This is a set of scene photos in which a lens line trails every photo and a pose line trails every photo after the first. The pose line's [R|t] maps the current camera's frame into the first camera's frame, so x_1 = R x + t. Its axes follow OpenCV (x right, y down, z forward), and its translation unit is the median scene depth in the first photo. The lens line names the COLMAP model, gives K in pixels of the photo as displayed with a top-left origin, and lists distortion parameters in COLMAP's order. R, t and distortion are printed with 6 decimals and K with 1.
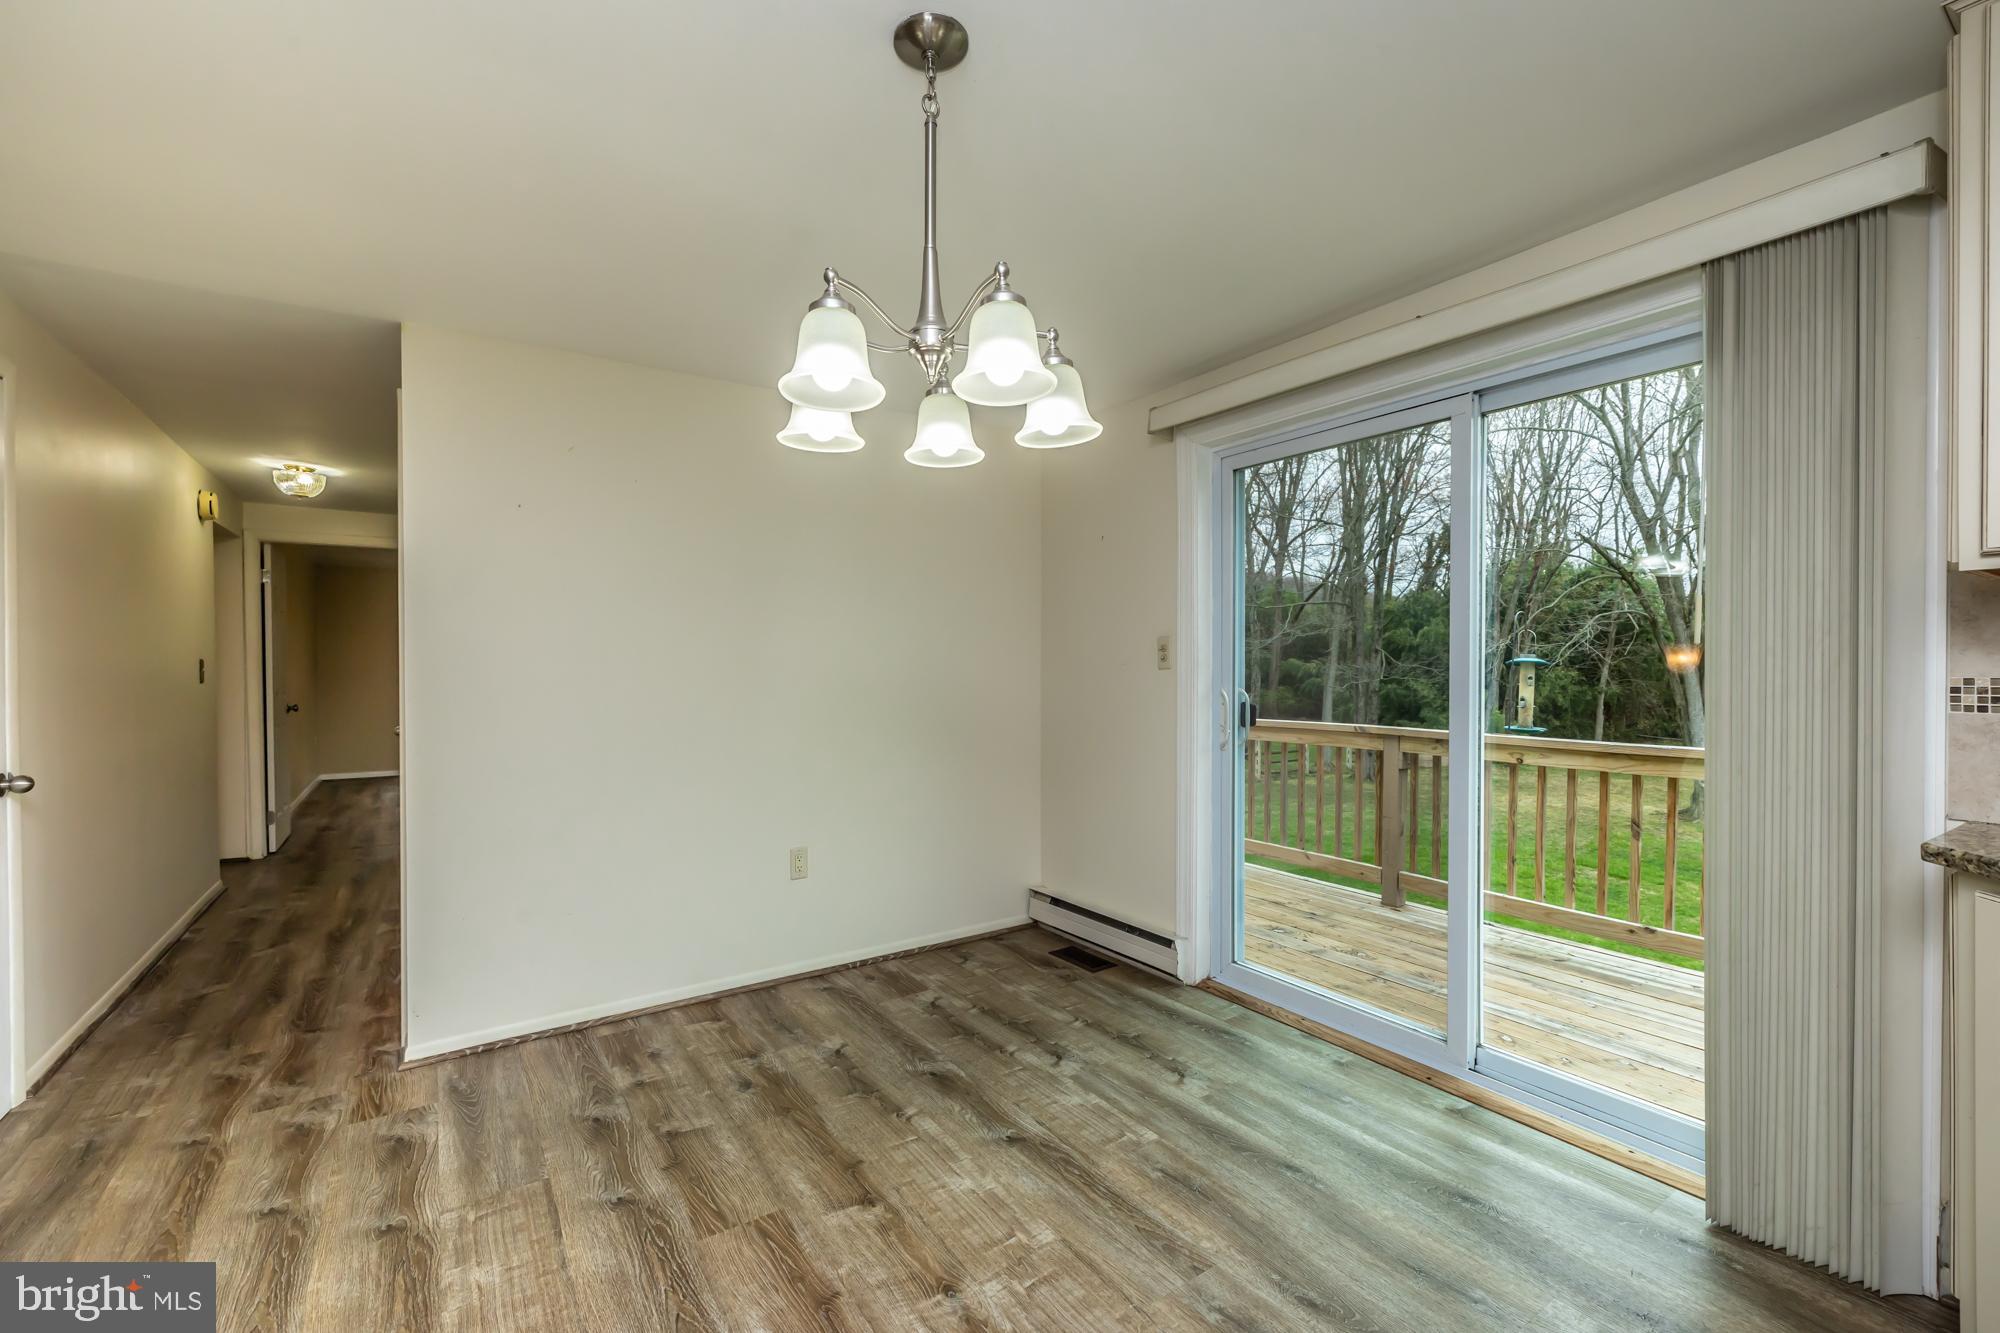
lens RADIAL K [[844.6, 0, 992.1], [0, 844.6, 671.7], [0, 0, 1]] dist [-0.001790, 0.000069]
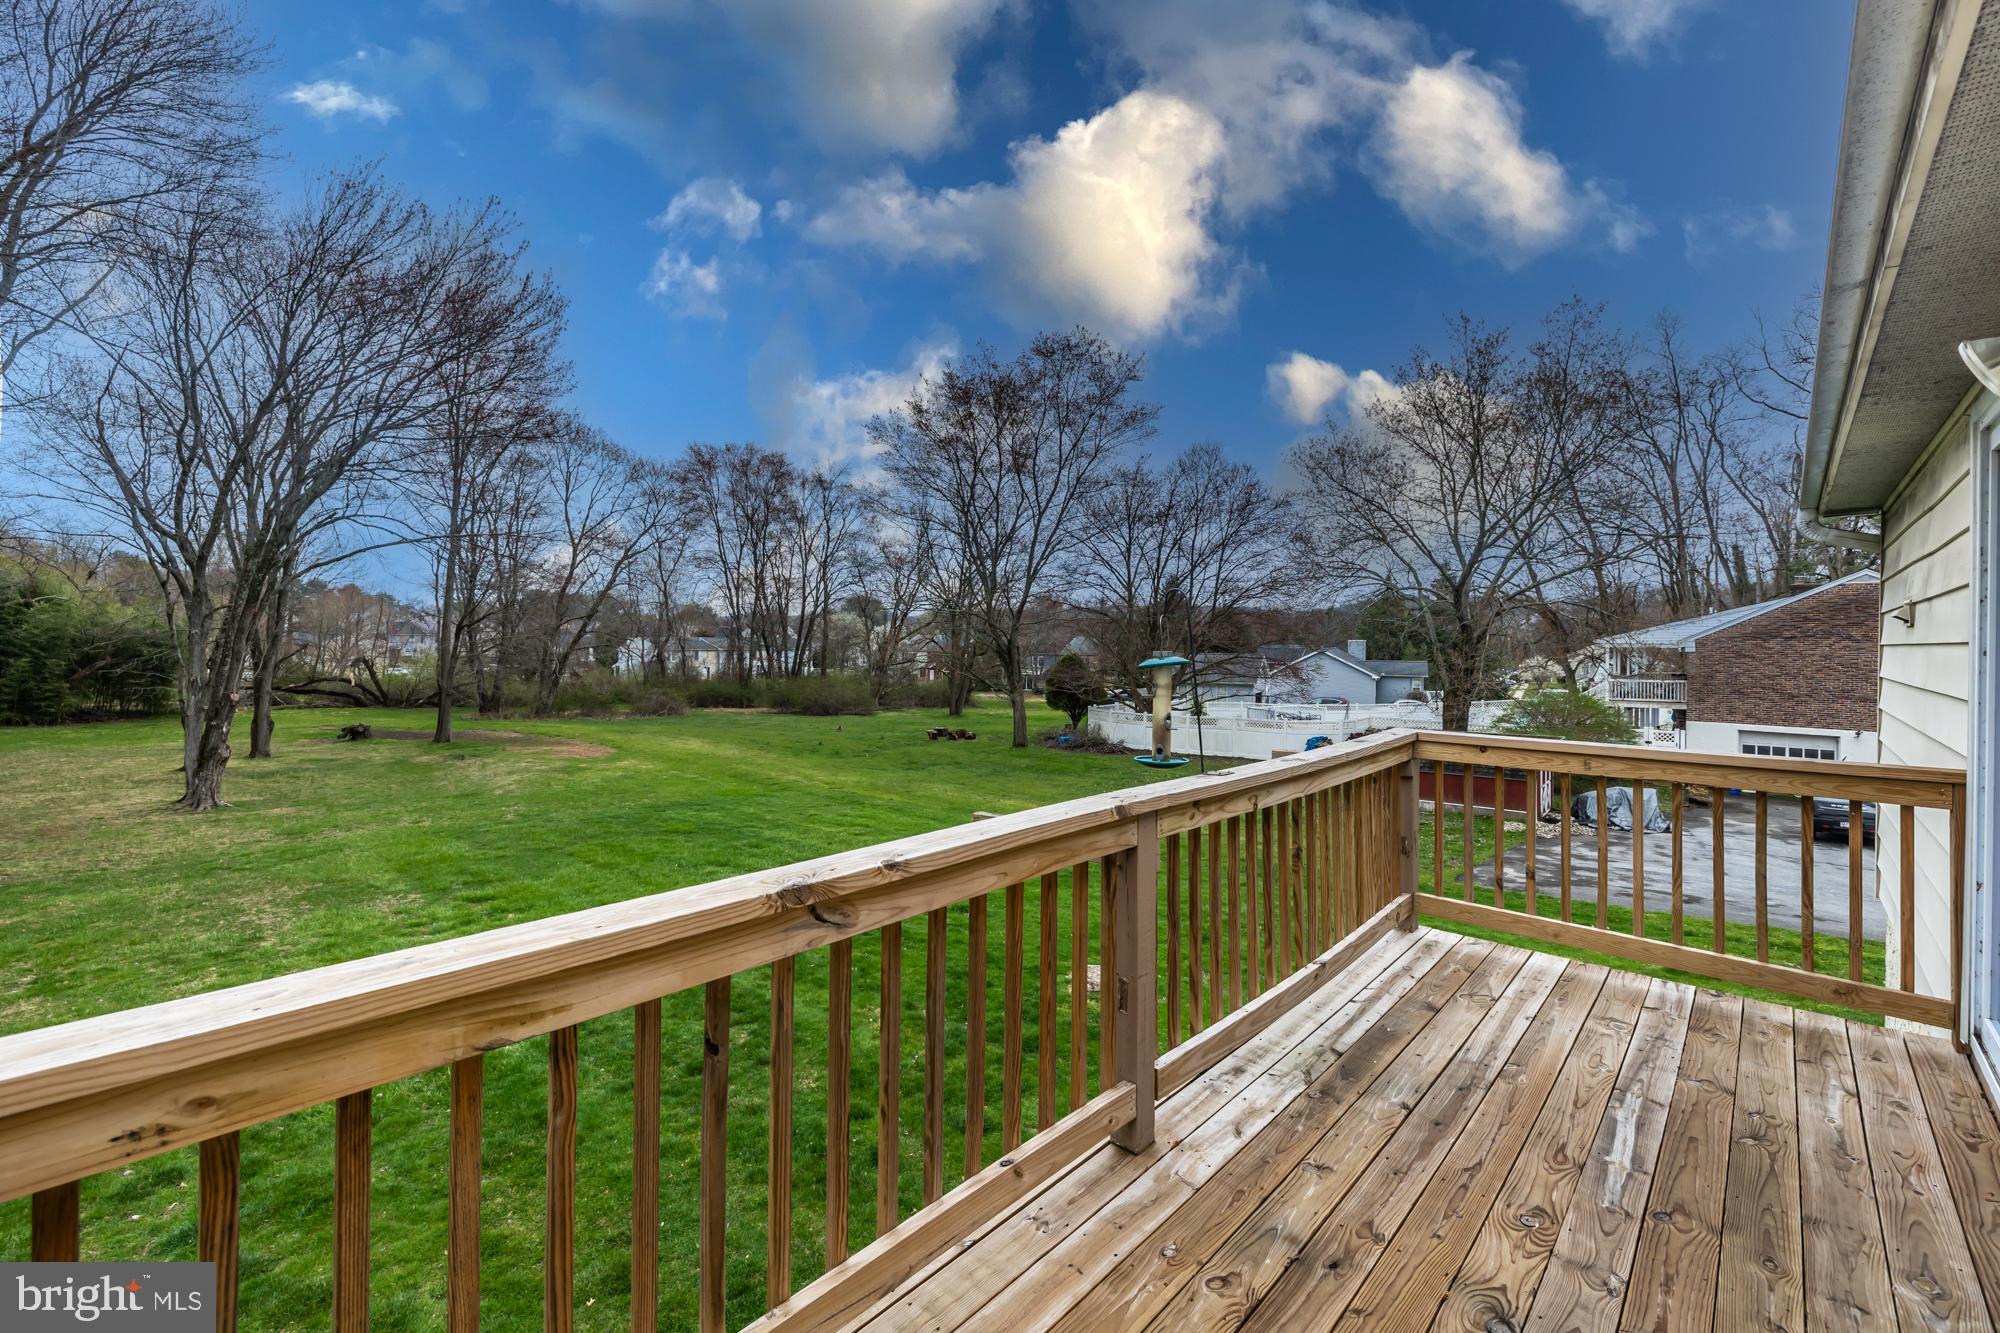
lens RADIAL K [[851.1, 0, 1009.8], [0, 851.1, 632.4], [0, 0, 1]] dist [-0.001678, 0.000104]
pose [[-0.239549, 0.007537, 0.970855, -0.012569], [-0.001043, 0.999967, -0.008021, -0.039794], [-0.970884, -0.002934, -0.239533, 1.655386]]
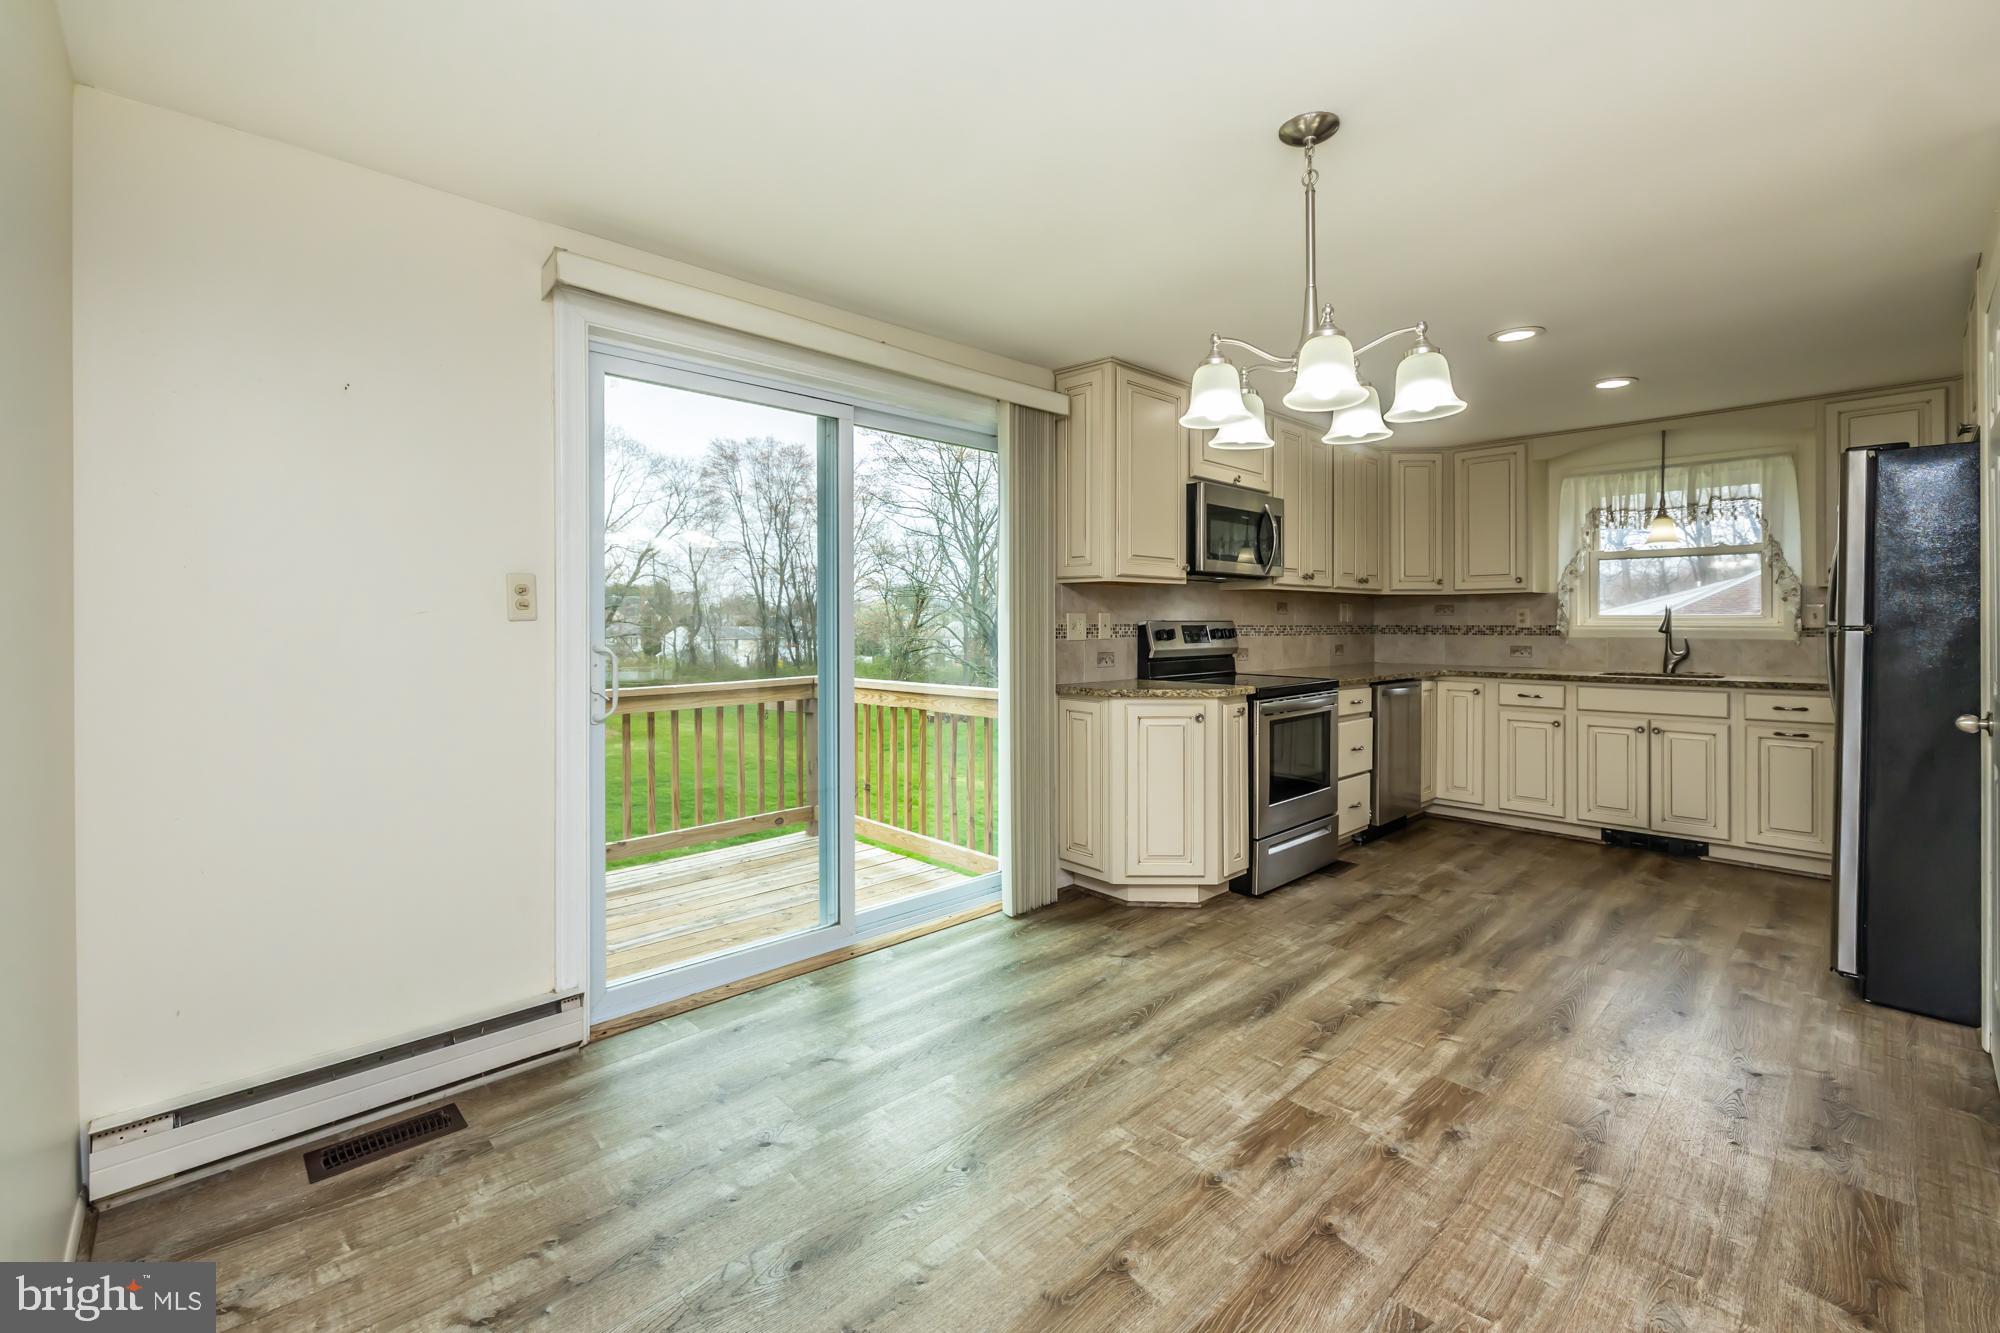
lens RADIAL K [[855.9, 0, 1011.6], [0, 855.9, 625.0], [0, 0, 1]] dist [-0.001971, -0.000360]
pose [[-0.185066, 0.003582, 0.982720, -0.556177], [0.009522, 0.999953, -0.001852, 0.006061], [-0.982680, 0.009014, -0.185092, 0.740480]]
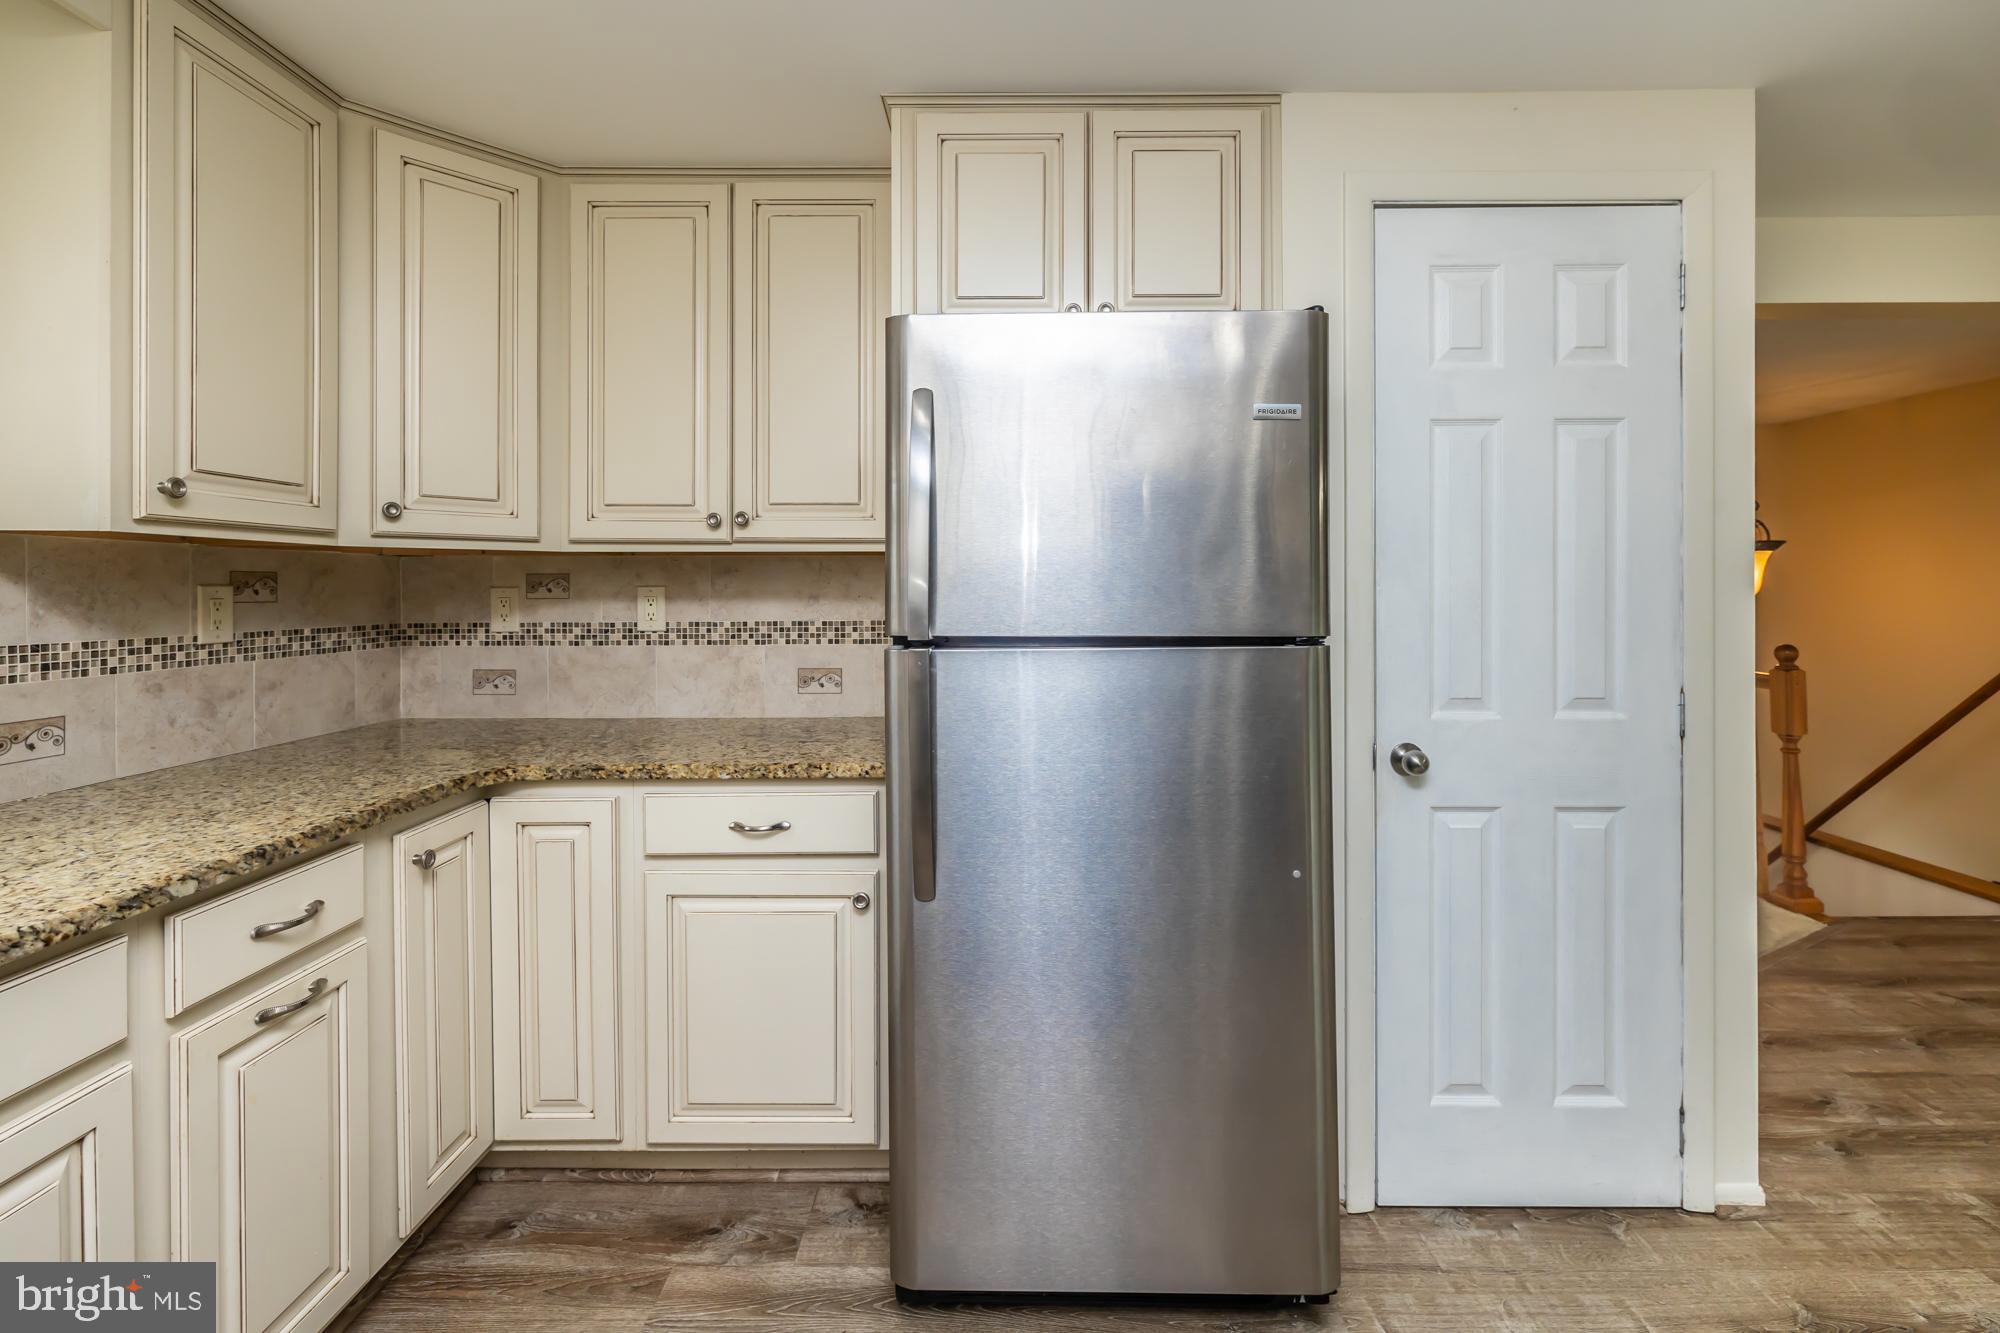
lens RADIAL K [[877.7, 0, 1003.4], [0, 877.7, 592.7], [0, 0, 1]] dist [-0.000091, 0.000143]
pose [[-0.555273, 0.009021, -0.831619, 0.589897], [0.003221, 0.999957, 0.008697, -0.014150], [0.831662, 0.002150, -0.555279, -0.102053]]
